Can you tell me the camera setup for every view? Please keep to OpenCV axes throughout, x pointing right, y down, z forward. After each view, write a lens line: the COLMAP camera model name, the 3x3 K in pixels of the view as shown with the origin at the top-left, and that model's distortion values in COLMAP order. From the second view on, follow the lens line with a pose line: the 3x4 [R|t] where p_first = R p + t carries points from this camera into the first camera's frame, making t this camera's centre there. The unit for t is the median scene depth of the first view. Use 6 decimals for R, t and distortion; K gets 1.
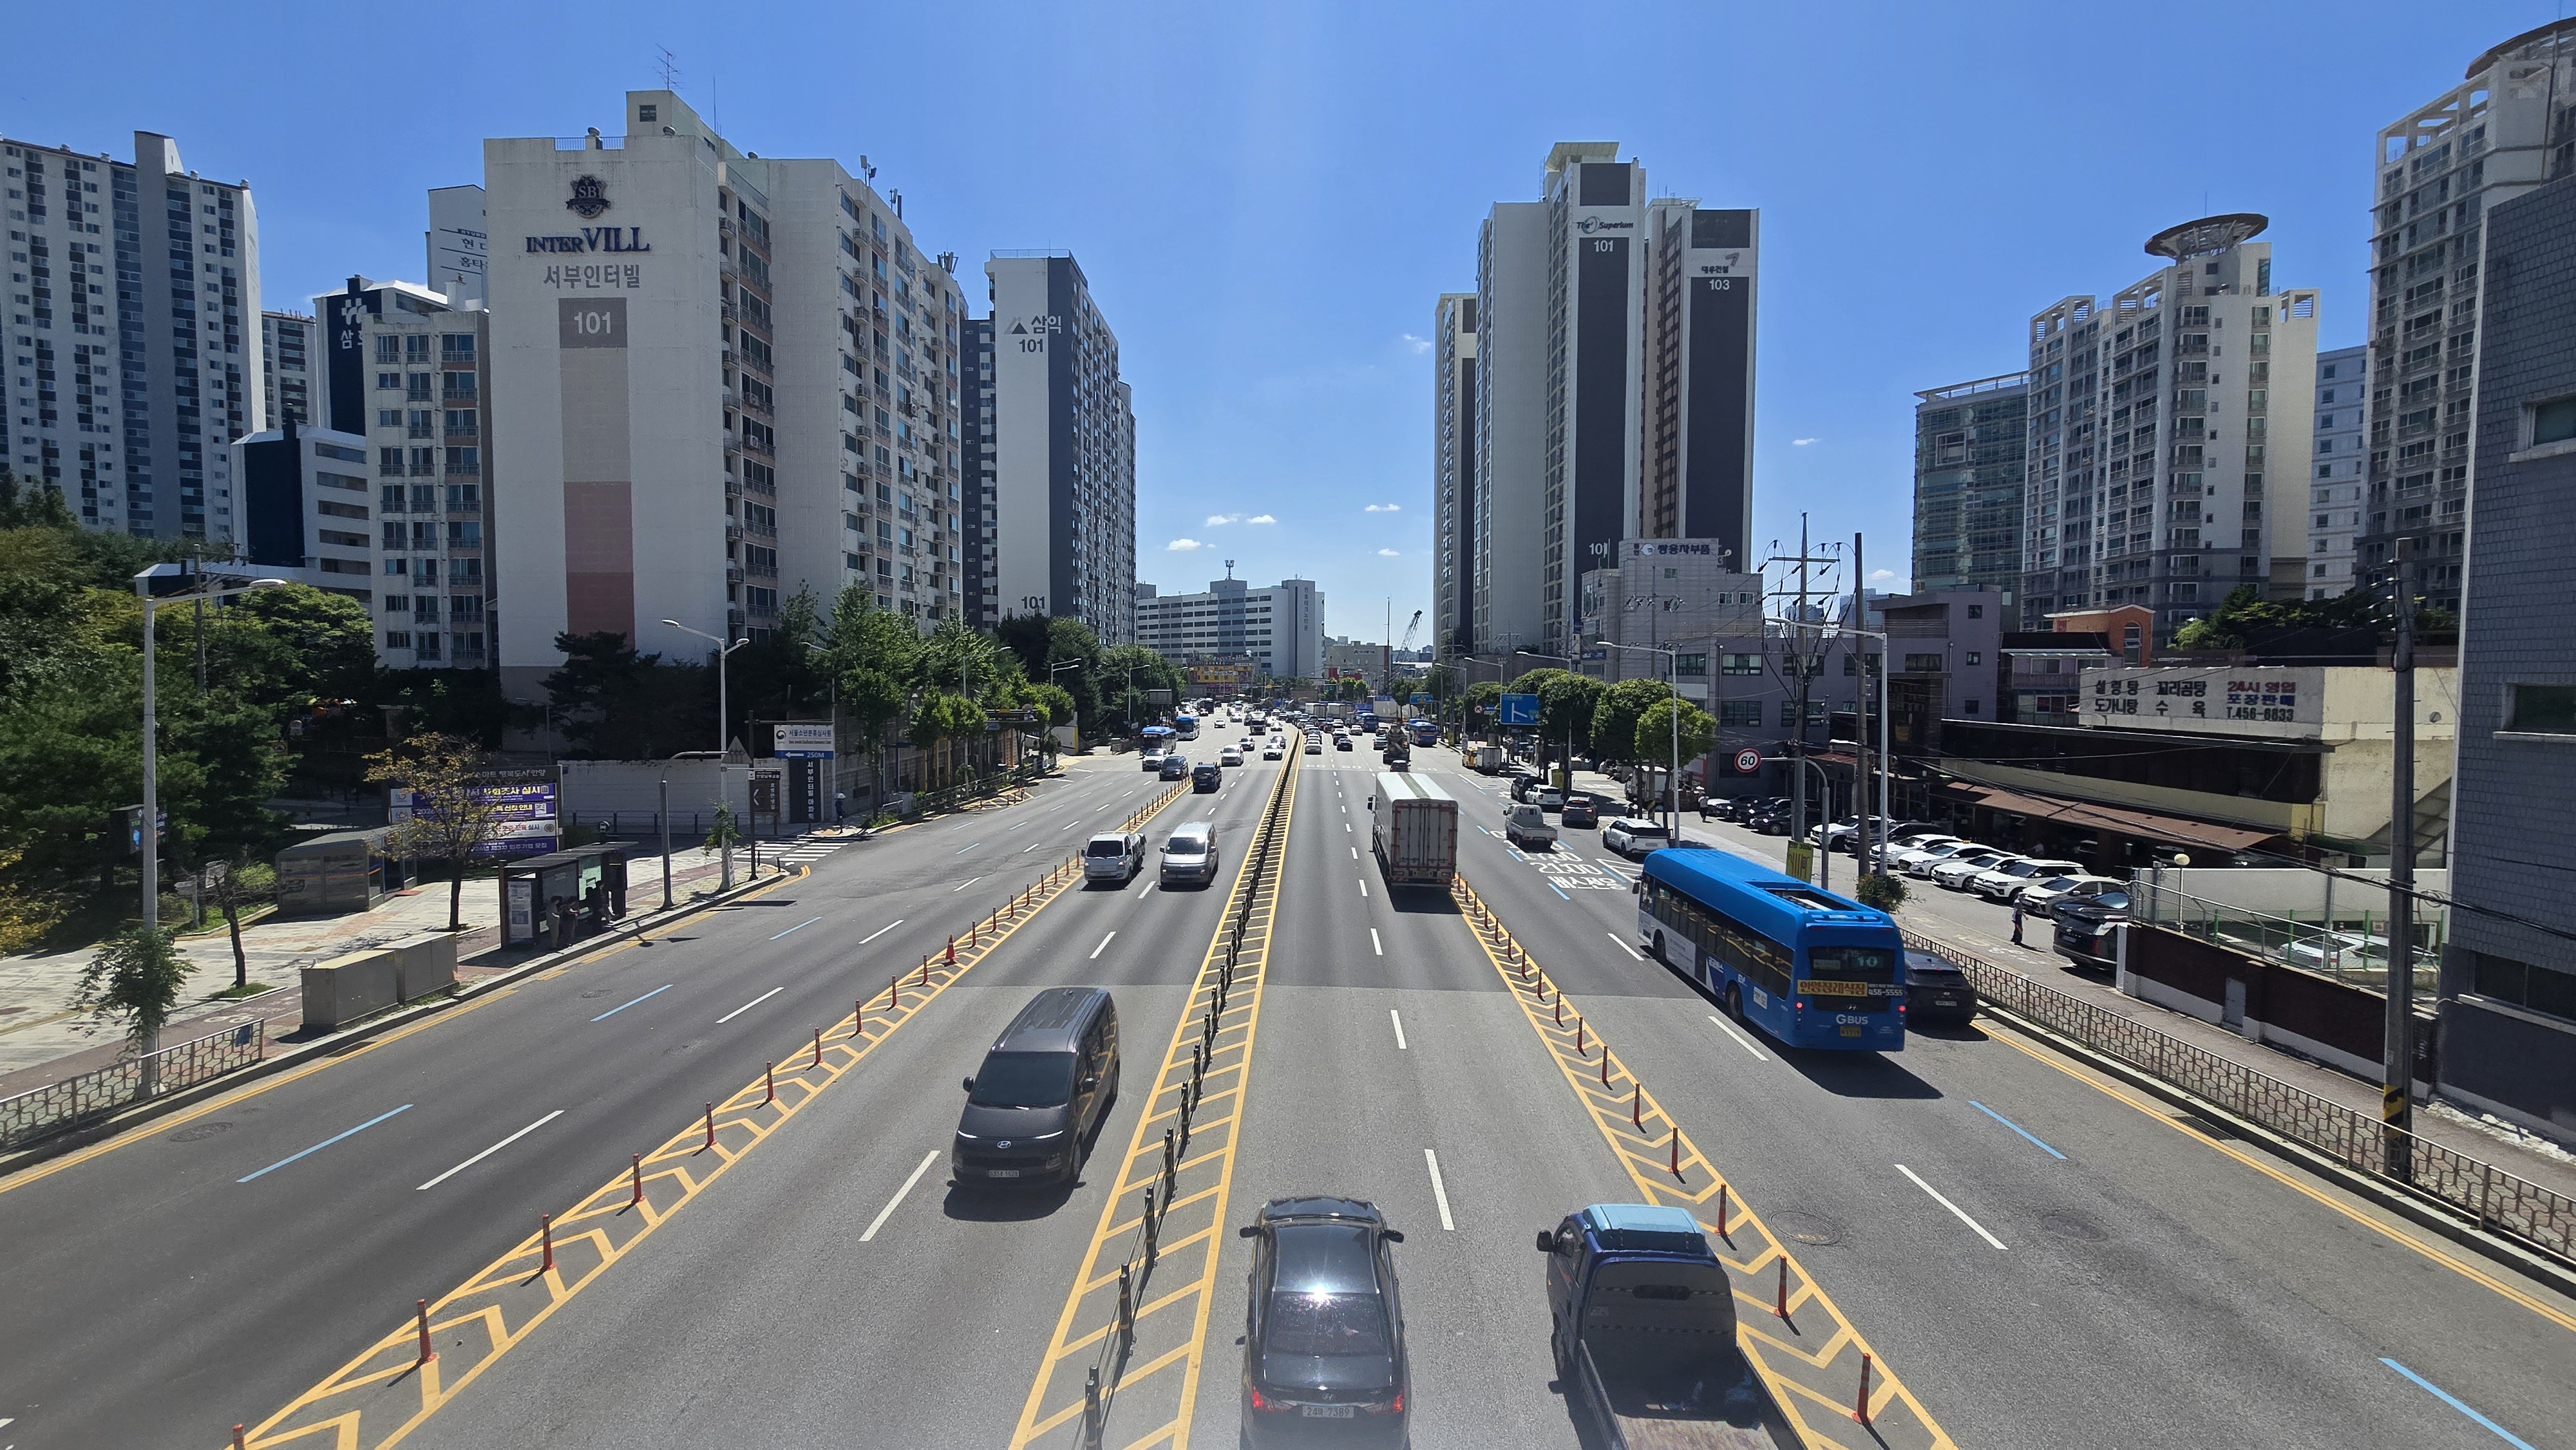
lens RADIAL K [[1039.1, 0, 1295.2], [0, 1039.1, 709.5], [0, 0, 1]] dist [0.001060, 0.000016]
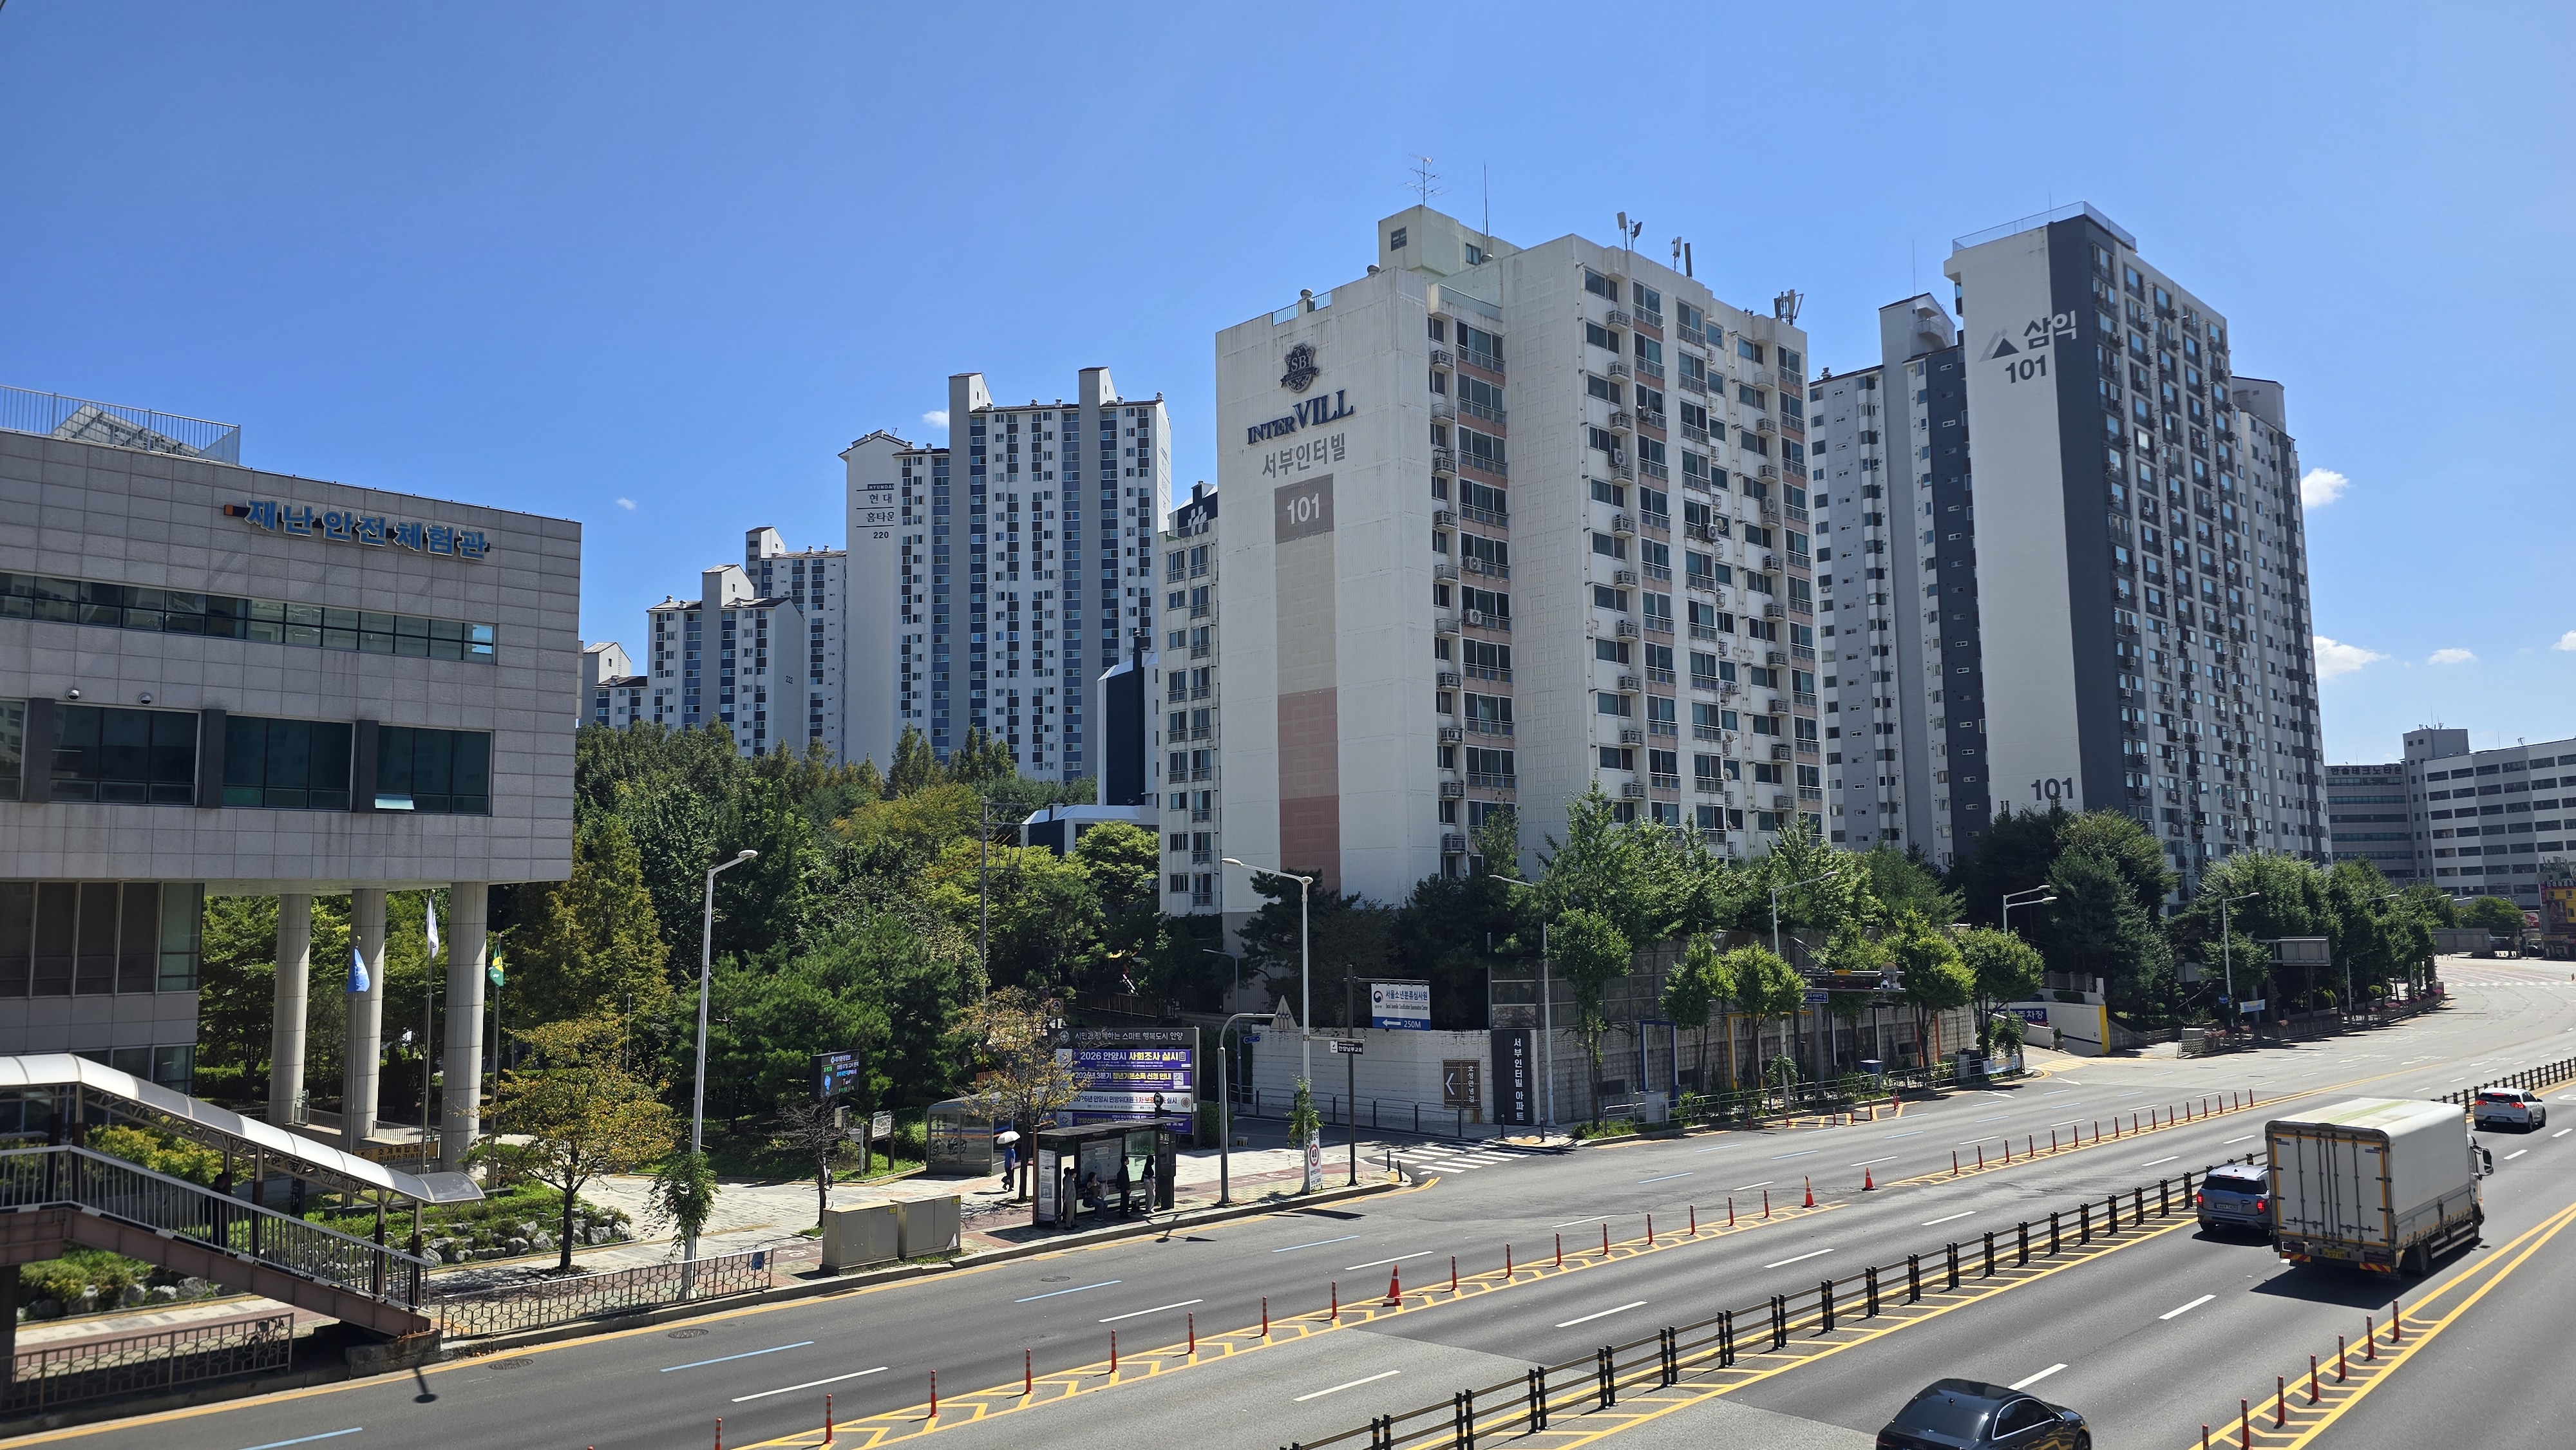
lens RADIAL K [[1689.6, 0, 1295.5], [0, 1689.6, 718.7], [0, 0, 1]] dist [0.073314, -0.005216]
pose [[0.738262, -0.091169, -0.668324, 0.188946], [-0.007333, 0.989680, -0.143108, -0.000515], [0.674474, 0.110552, 0.729974, -0.003000]]
